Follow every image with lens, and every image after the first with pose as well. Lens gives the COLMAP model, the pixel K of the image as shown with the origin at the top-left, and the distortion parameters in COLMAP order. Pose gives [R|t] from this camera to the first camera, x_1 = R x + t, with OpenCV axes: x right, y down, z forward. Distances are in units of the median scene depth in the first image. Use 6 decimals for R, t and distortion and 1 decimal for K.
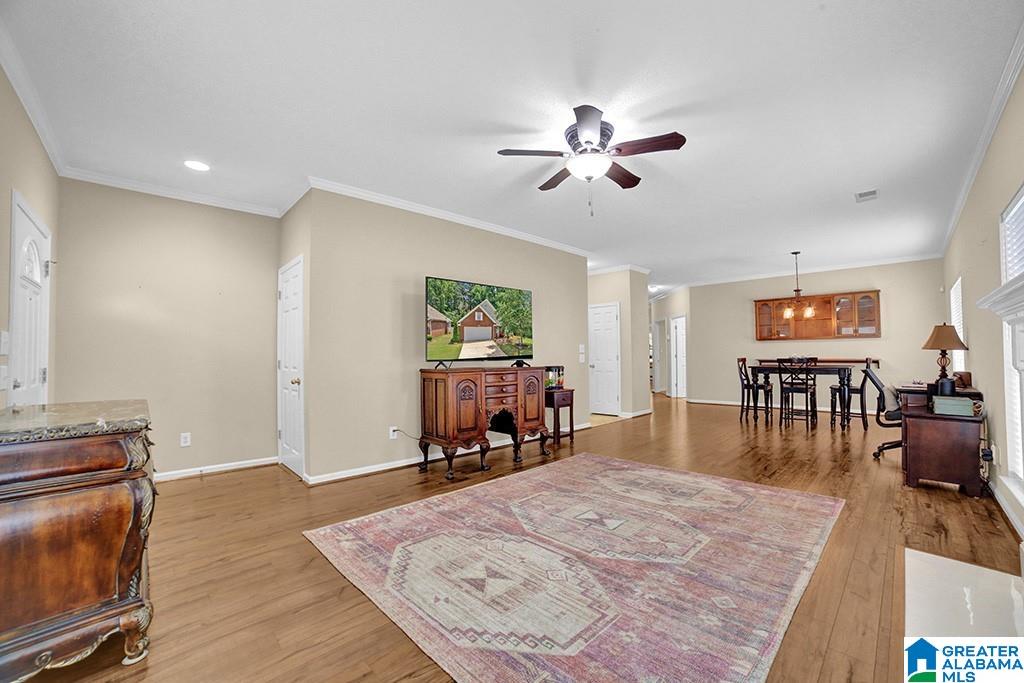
lens RADIAL K [[407.7, 0, 517.2], [0, 407.7, 345.1], [0, 0, 1]] dist [-0.079023, 0.000477]
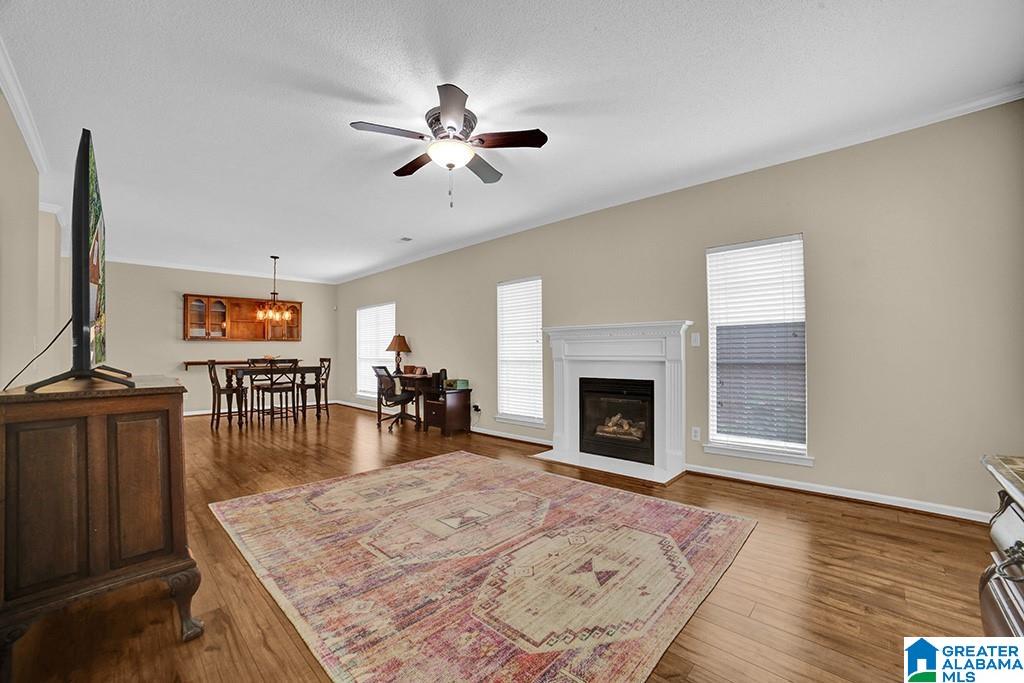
lens RADIAL K [[407.7, 0, 517.2], [0, 407.7, 345.1], [0, 0, 1]] dist [-0.079023, 0.000477]
pose [[-0.042445, 0.030272, 0.998640, -0.708531], [-0.018549, 0.999345, -0.031082, 0.034044], [-0.998927, -0.019843, -0.041856, 0.814555]]
